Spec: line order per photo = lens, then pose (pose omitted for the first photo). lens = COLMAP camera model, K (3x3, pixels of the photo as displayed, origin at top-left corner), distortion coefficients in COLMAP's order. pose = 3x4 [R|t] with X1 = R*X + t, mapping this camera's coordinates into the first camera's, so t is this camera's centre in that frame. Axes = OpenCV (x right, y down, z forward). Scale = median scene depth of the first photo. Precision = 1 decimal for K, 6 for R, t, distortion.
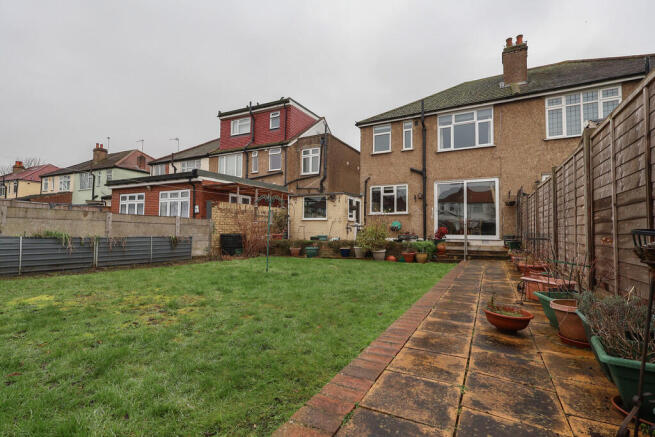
lens RADIAL K [[302.5, 0, 325.2], [0, 302.5, 217.6], [0, 0, 1]] dist [-0.005981, 0.001331]
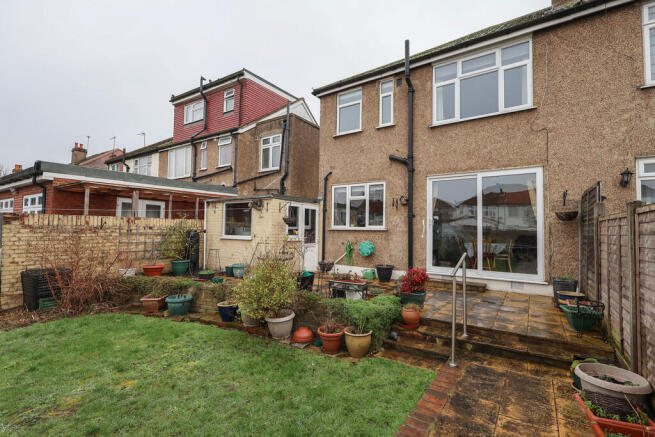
lens RADIAL K [[302.5, 0, 325.5], [0, 302.5, 218.3], [0, 0, 1]] dist [-0.005981, 0.001331]
pose [[0.994839, 0.001045, -0.101458, 0.212923], [-0.001290, 0.999996, -0.002355, -0.033610], [0.101455, 0.002473, 0.994837, 0.372317]]
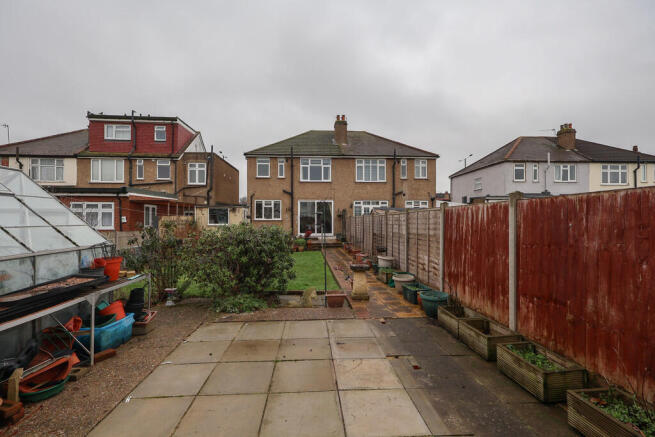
lens RADIAL K [[302.5, 0, 326.5], [0, 302.5, 216.8], [0, 0, 1]] dist [-0.005981, 0.001331]
pose [[0.842628, -0.003701, 0.538484, -0.350284], [-0.014209, 0.999475, 0.029103, -0.075729], [-0.538309, -0.032174, 0.842133, -0.397692]]
